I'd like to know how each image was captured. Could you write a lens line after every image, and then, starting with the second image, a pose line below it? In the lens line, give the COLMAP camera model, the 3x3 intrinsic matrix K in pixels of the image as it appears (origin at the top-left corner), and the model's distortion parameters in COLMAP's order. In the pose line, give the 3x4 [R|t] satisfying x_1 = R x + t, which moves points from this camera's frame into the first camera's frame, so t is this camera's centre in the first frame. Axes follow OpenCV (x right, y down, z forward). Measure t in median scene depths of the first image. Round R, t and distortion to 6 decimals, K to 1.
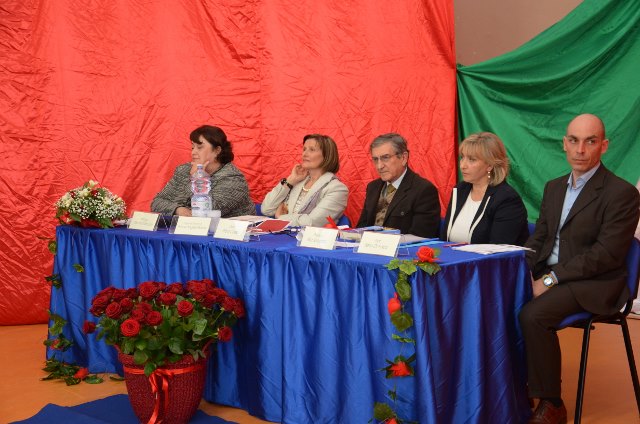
lens RADIAL K [[1186.2, 0, 320.0], [0, 1186.2, 212.0], [0, 0, 1]] dist [0.381034, 0.057889]
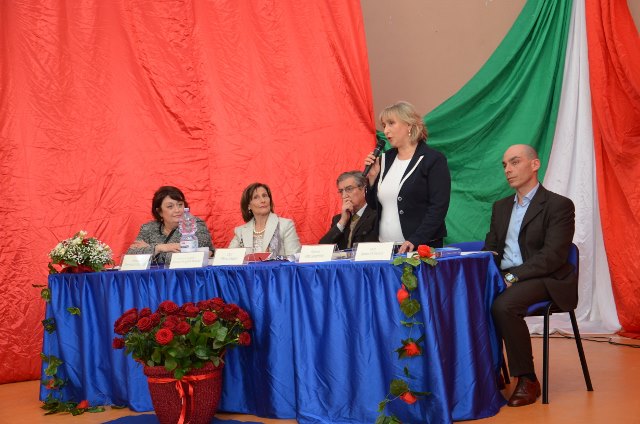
lens RADIAL K [[1114.7, 0, 320.0], [0, 1114.7, 212.0], [0, 0, 1]] dist [0.321351, 0.030968]
pose [[0.985523, -0.043113, 0.163966, -0.122086], [0.061000, 0.992528, -0.105671, 0.067872], [-0.158185, 0.114144, 0.980790, -0.049699]]
